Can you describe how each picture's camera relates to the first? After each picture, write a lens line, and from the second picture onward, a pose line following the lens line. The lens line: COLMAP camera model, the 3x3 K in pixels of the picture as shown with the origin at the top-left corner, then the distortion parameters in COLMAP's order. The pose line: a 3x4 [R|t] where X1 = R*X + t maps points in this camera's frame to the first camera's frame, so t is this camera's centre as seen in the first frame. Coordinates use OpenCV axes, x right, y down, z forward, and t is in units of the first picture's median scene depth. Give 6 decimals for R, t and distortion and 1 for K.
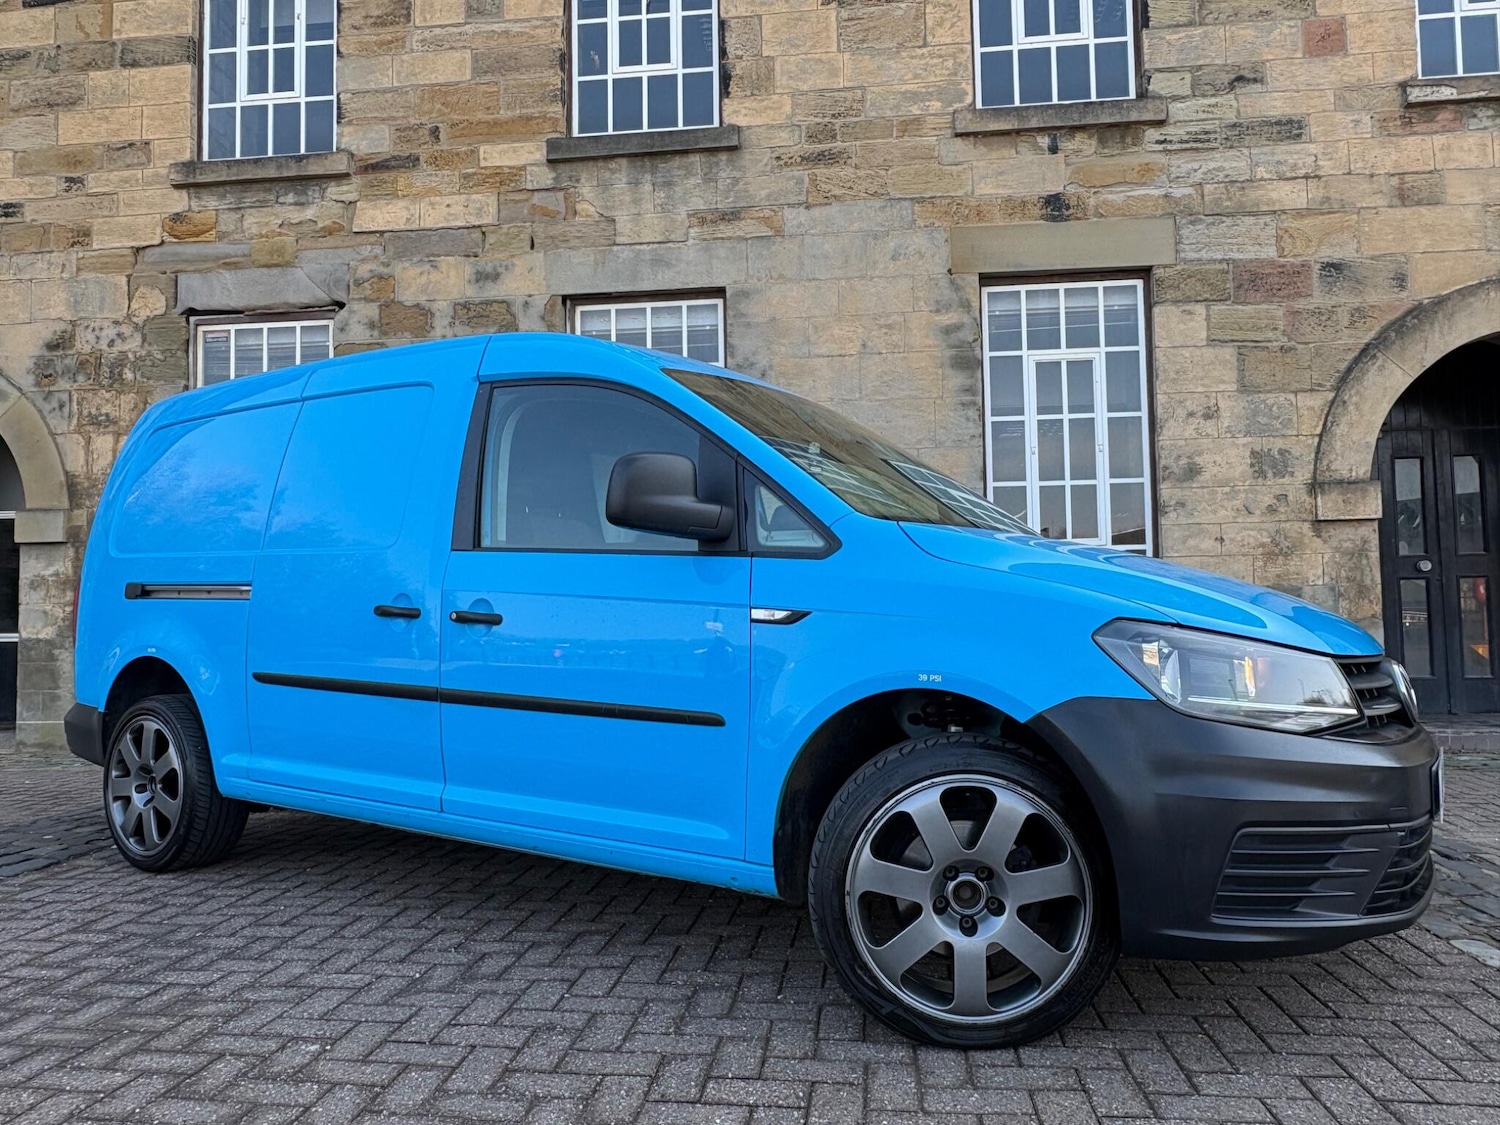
lens RADIAL K [[1088.4, 0, 741.9], [0, 1088.4, 575.0], [0, 0, 1]] dist [-0.005244, 0.006414]
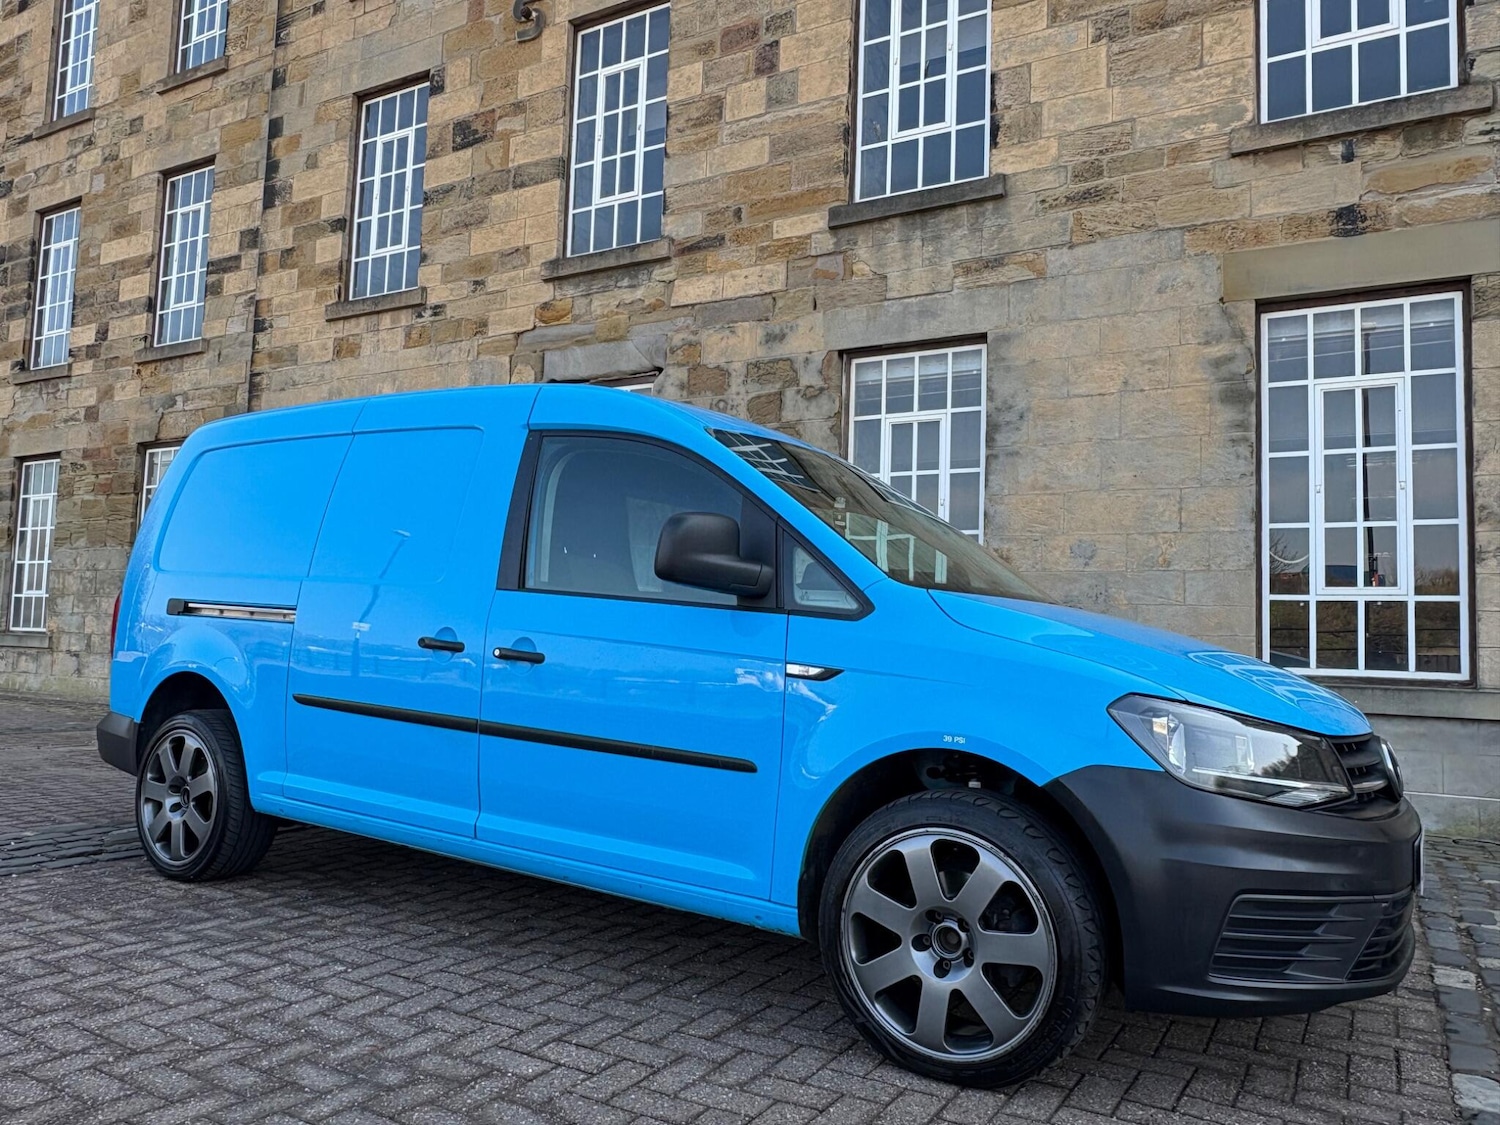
lens RADIAL K [[1088.4, 0, 746.6], [0, 1088.4, 565.9], [0, 0, 1]] dist [-0.005244, 0.006414]
pose [[0.917582, 0.014459, -0.397284, 0.189847], [-0.026824, 0.999313, -0.025586, -0.014189], [0.396641, 0.034134, 0.917339, -0.018516]]
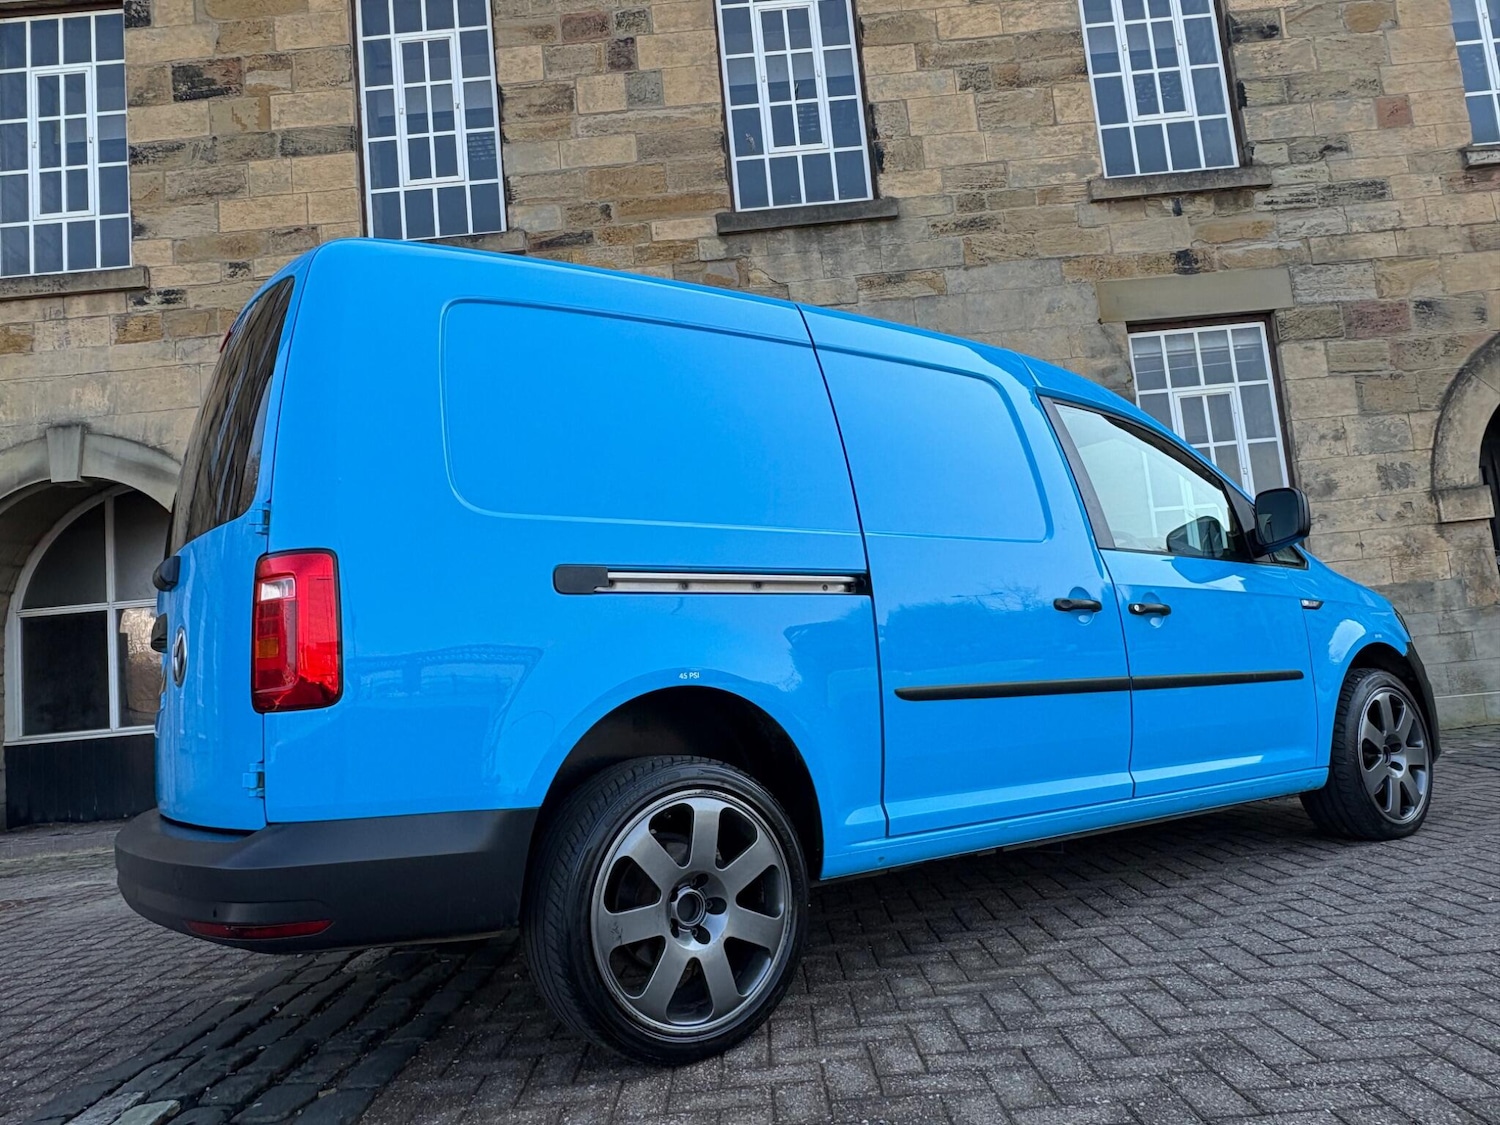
lens RADIAL K [[1088.4, 0, 742.6], [0, 1088.4, 566.8], [0, 0, 1]] dist [-0.005244, 0.006414]
pose [[0.990905, -0.062996, 0.118910, -0.316693], [0.070924, 0.995448, -0.063665, 0.015482], [-0.114358, 0.071520, 0.990862, -0.041034]]
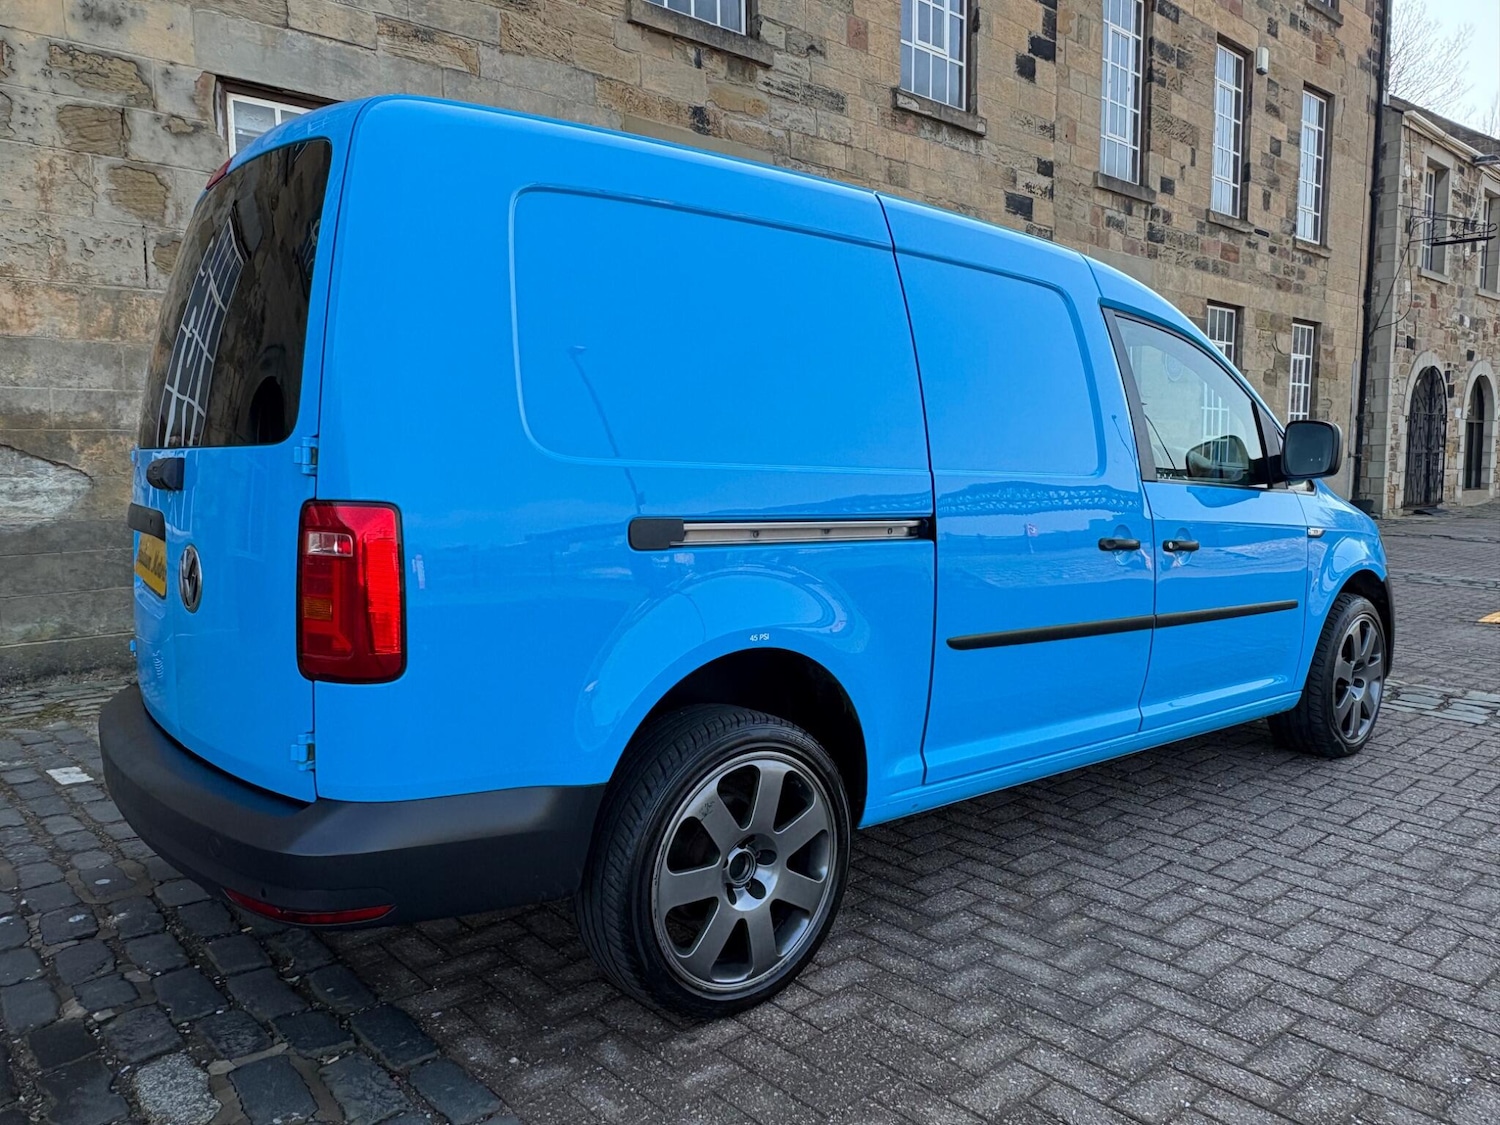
lens RADIAL K [[1088.4, 0, 742.6], [0, 1088.4, 563.9], [0, 0, 1]] dist [-0.005244, 0.006414]
pose [[0.656591, -0.065551, 0.751393, -0.539068], [-0.042687, 0.991390, 0.123790, -0.027872], [-0.753038, -0.113355, 0.648139, 0.195111]]
